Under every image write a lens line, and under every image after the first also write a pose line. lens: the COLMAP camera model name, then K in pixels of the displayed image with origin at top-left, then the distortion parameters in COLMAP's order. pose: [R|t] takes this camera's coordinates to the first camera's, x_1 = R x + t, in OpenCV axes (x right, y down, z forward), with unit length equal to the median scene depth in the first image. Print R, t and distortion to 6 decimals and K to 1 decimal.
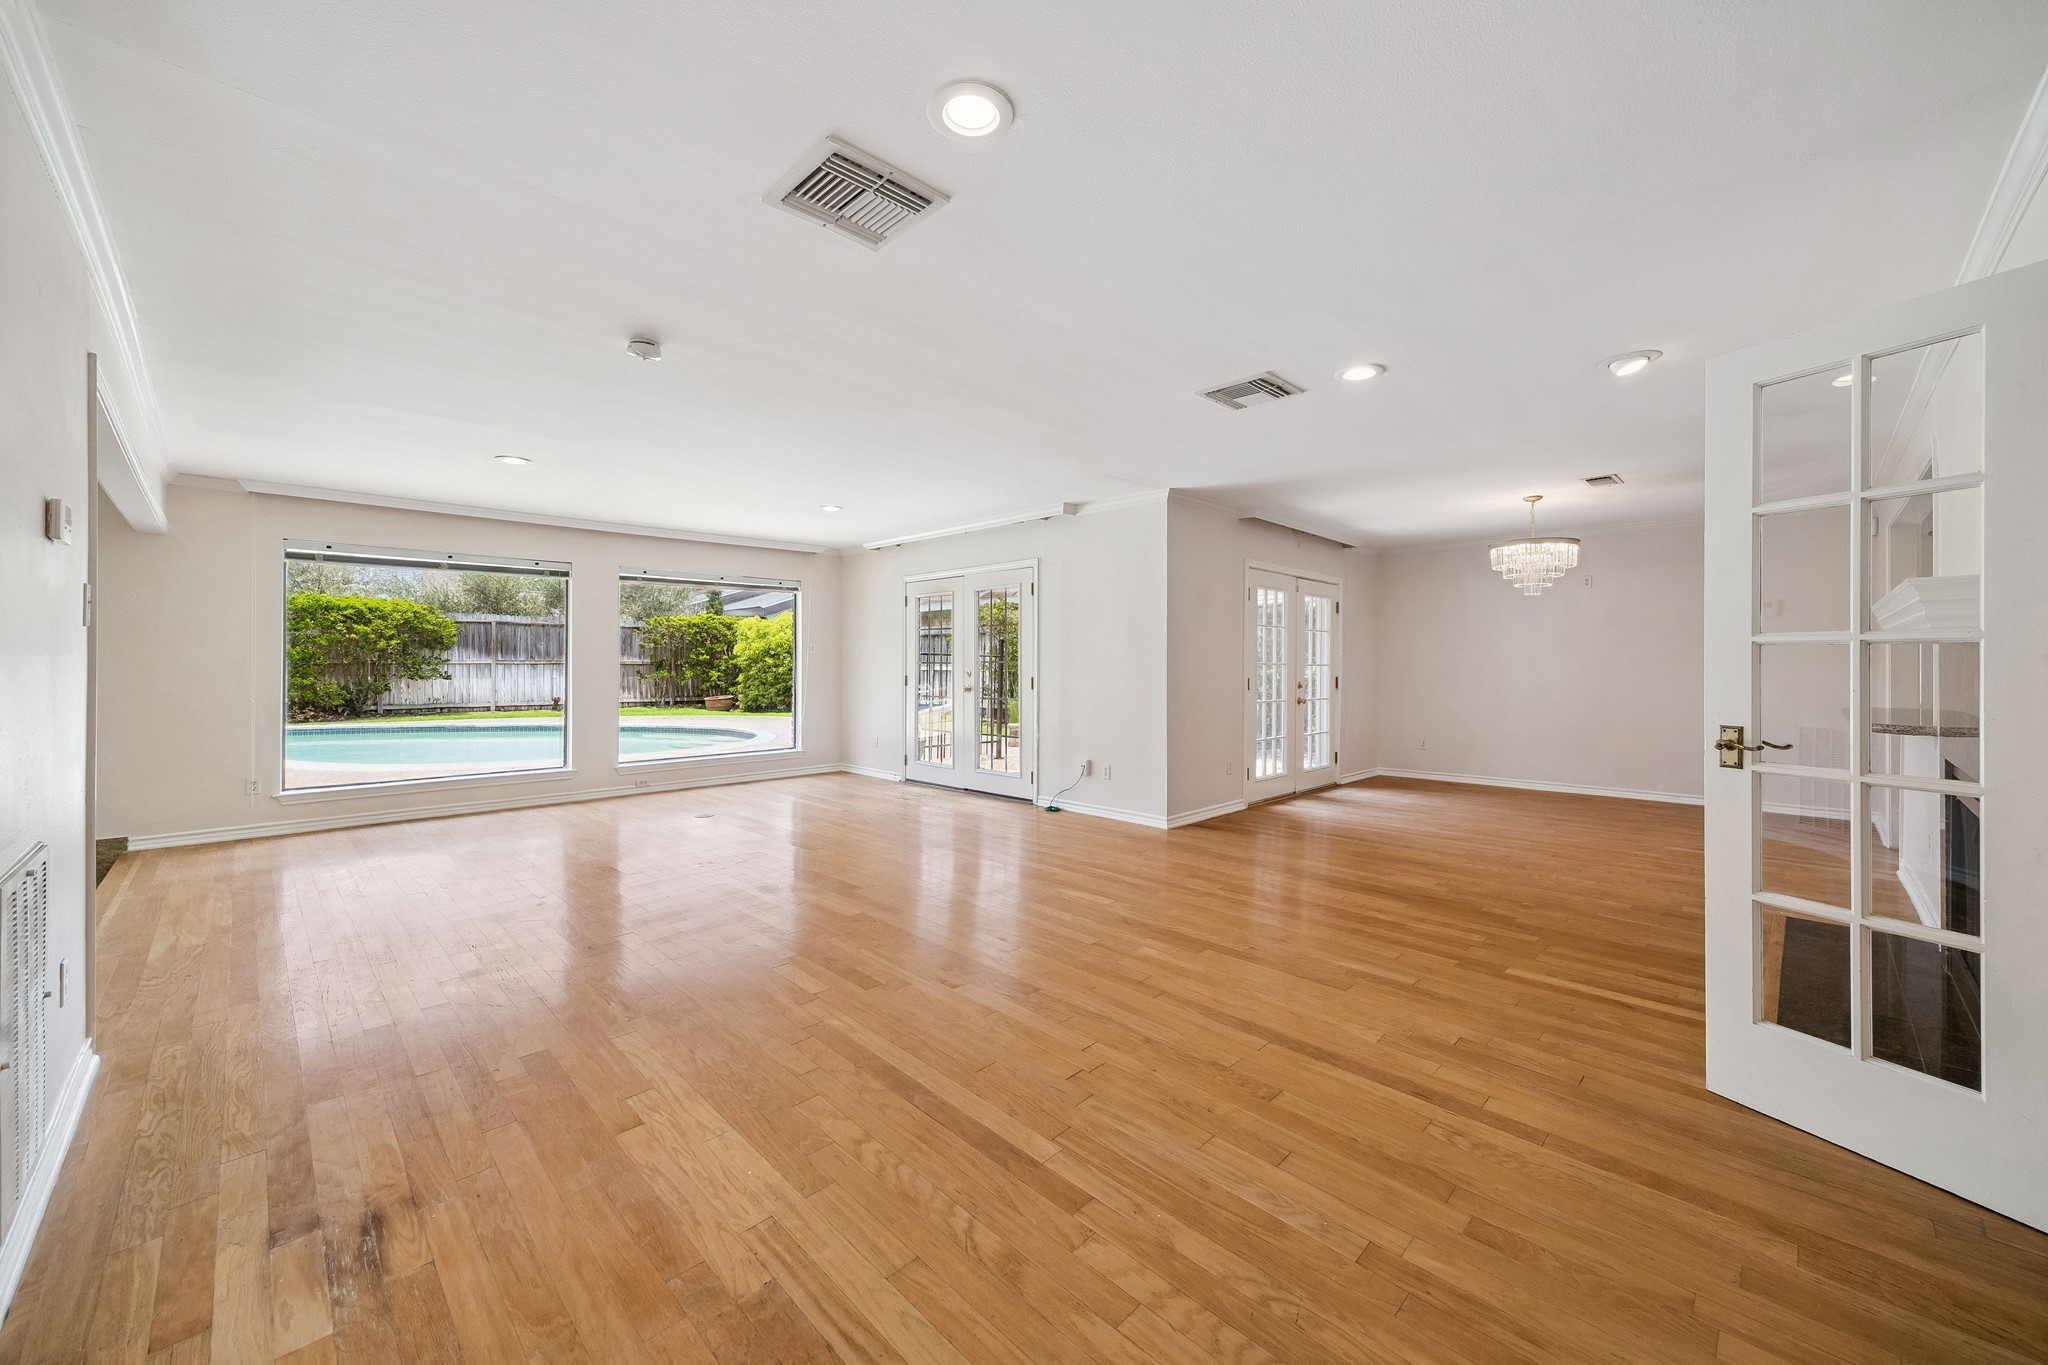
lens RADIAL K [[784.8, 0, 1024.9], [0, 784.8, 667.4], [0, 0, 1]] dist [0.000024, 0.000204]
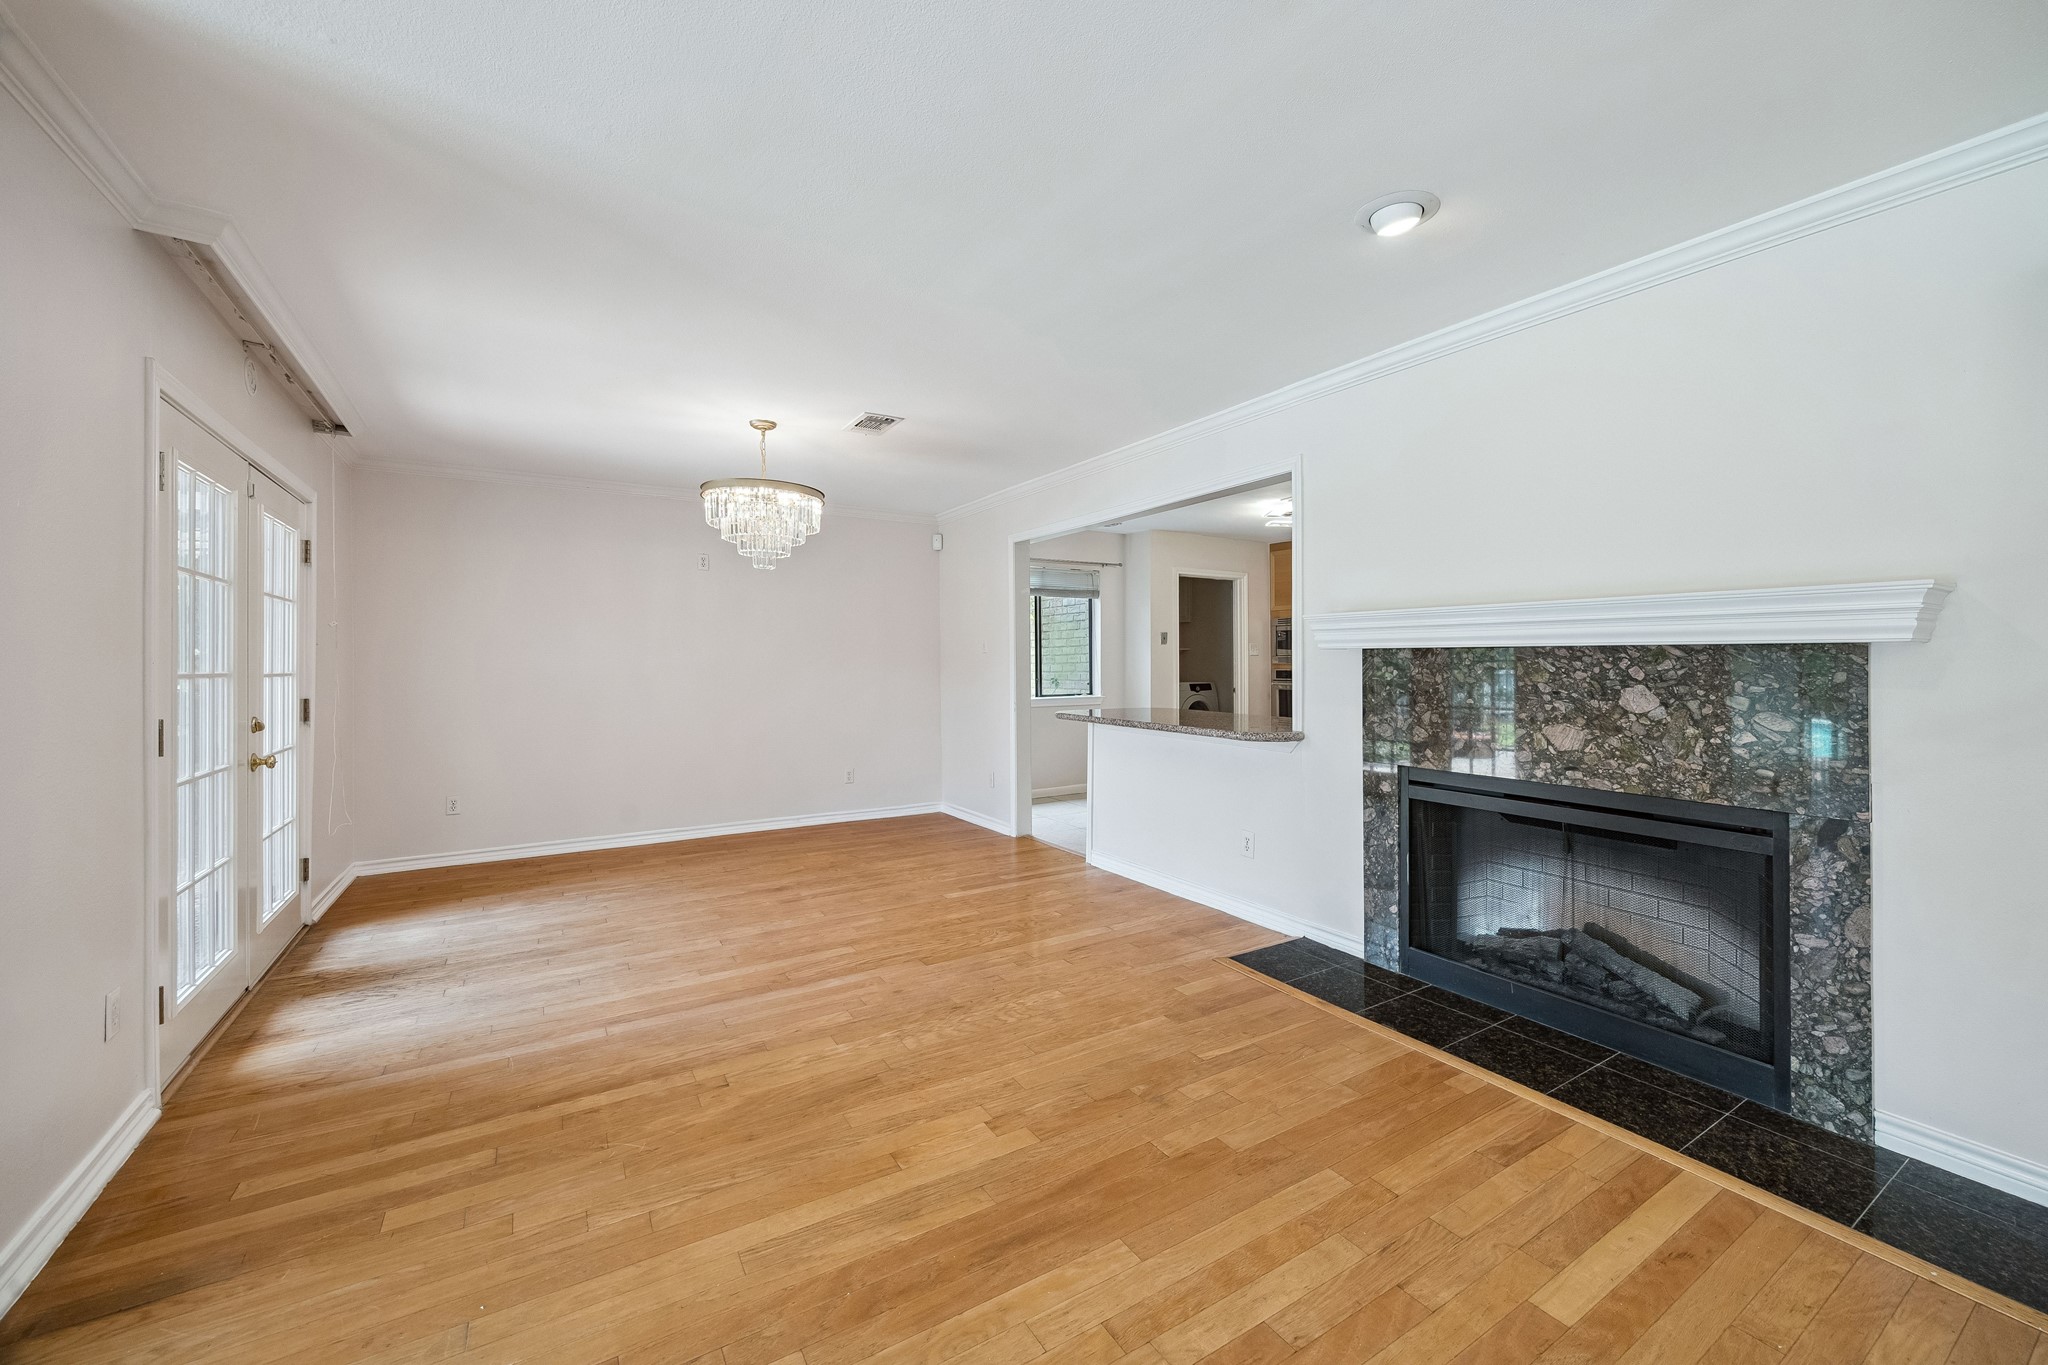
lens RADIAL K [[784.8, 0, 1033.2], [0, 784.8, 663.3], [0, 0, 1]] dist [0.000024, 0.000204]
pose [[0.211322, 0.004484, 0.977406, 0.029446], [0.004531, 0.999974, -0.005567, -0.005723], [-0.977406, 0.005606, 0.211296, 0.488637]]
